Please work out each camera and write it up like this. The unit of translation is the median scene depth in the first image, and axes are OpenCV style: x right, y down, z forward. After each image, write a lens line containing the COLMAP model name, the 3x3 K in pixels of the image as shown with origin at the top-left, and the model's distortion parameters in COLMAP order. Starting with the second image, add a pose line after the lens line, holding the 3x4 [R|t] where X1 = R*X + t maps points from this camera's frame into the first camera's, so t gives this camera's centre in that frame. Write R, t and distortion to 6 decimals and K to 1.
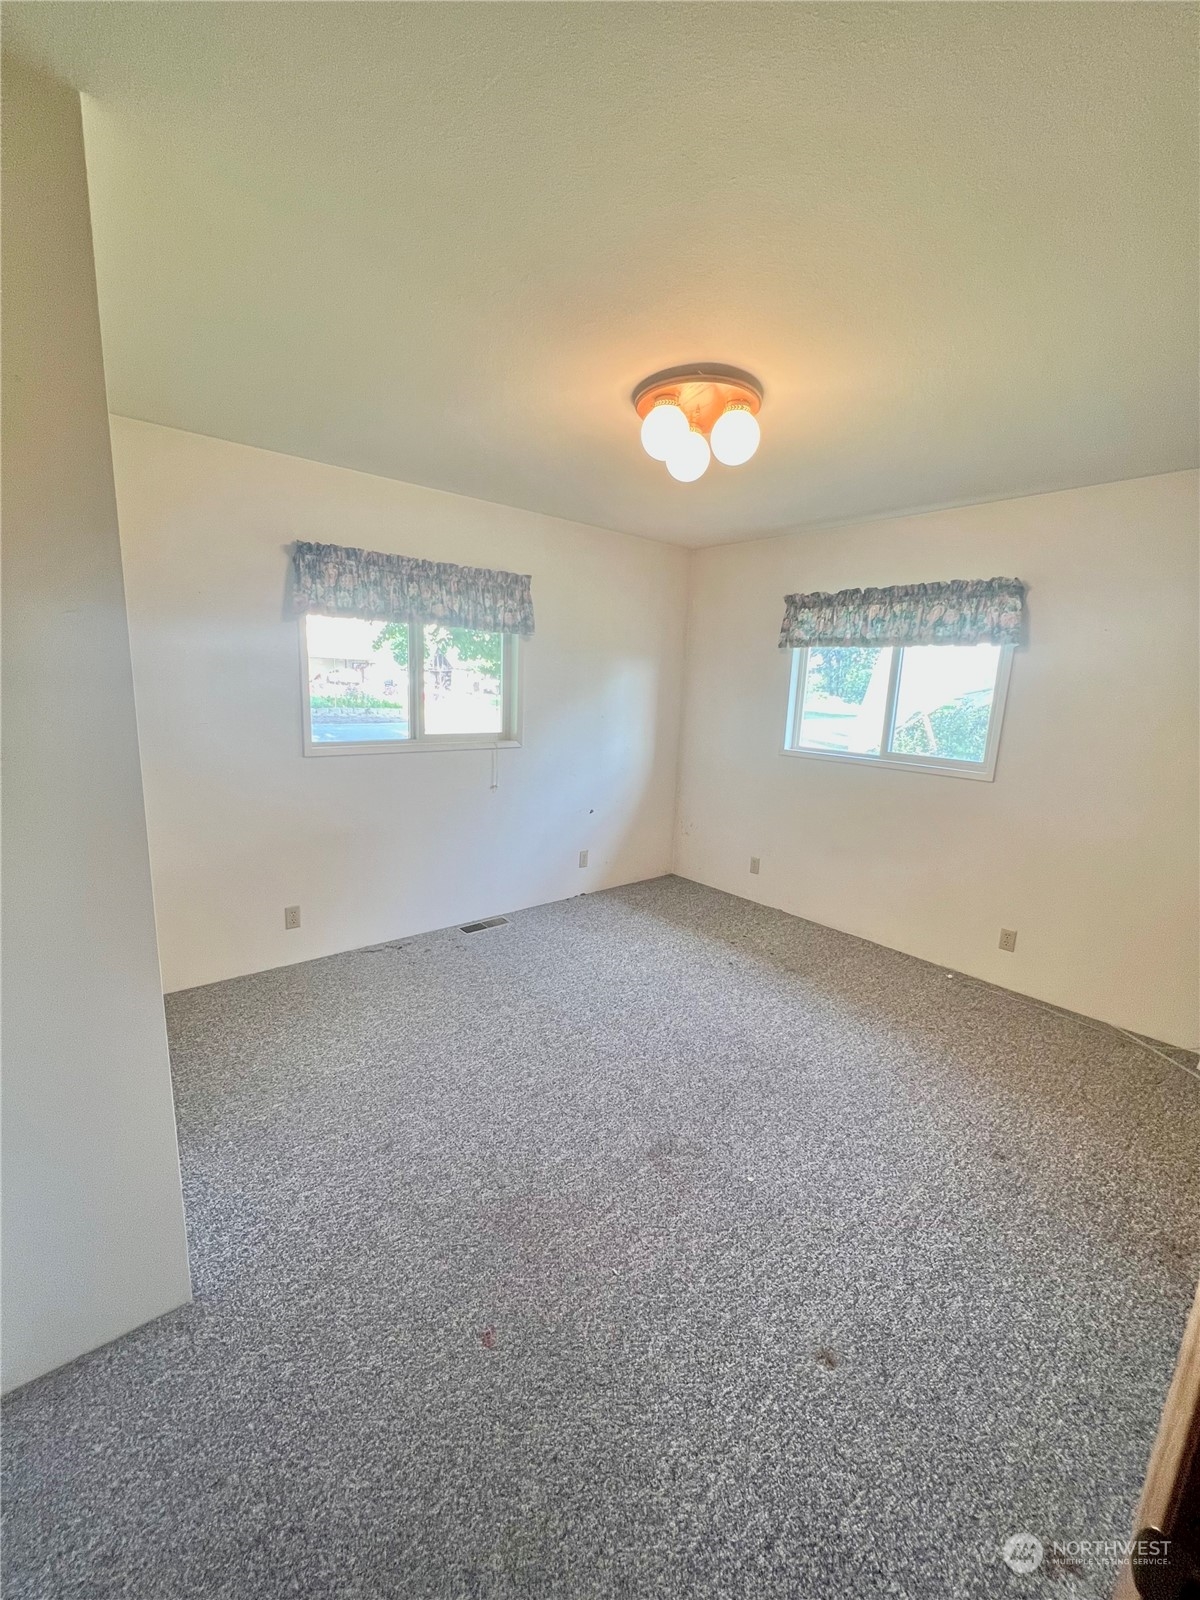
lens RADIAL K [[640.4, 0, 600.0], [0, 640.4, 800.0], [0, 0, 1]] dist [-0.000351, 0.000354]
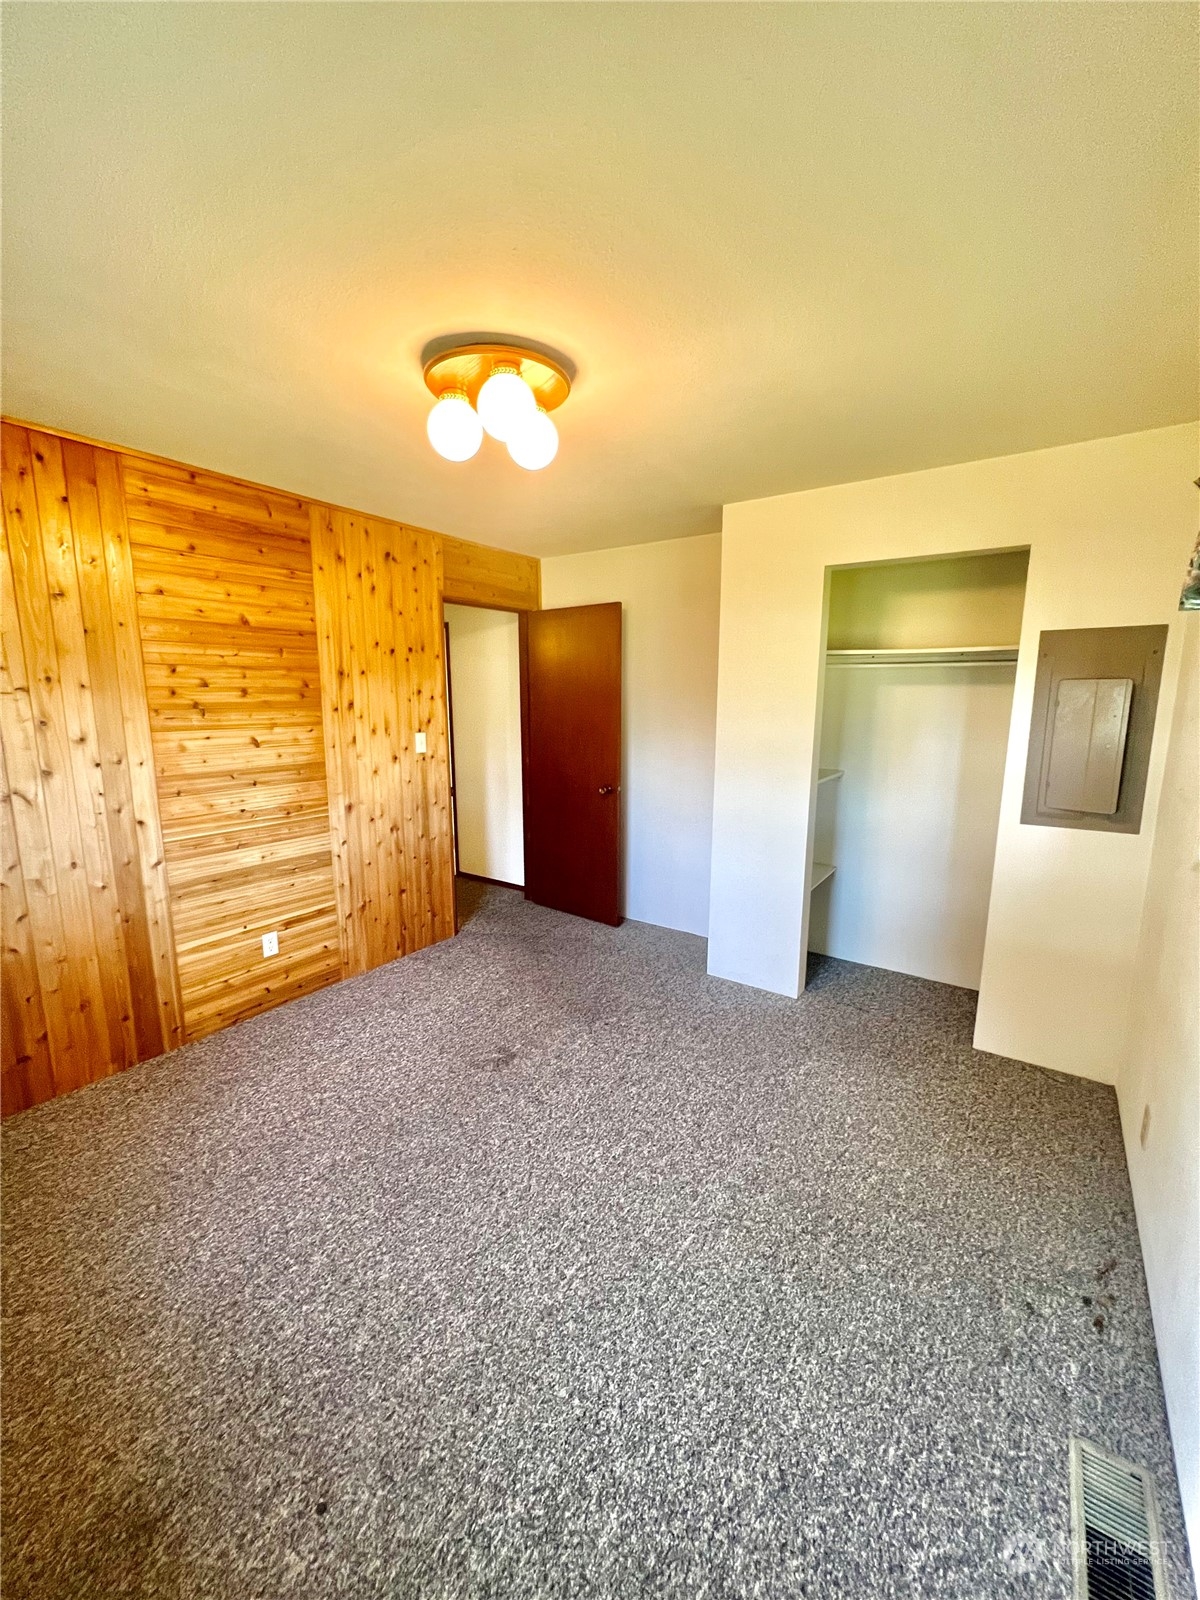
lens RADIAL K [[640.4, 0, 600.0], [0, 640.4, 800.0], [0, 0, 1]] dist [-0.000351, 0.000354]
pose [[-0.965146, 0.001397, -0.261707, 0.228395], [-0.087209, 0.941117, 0.326640, -0.358597], [0.246753, 0.338078, -0.908194, 1.873565]]
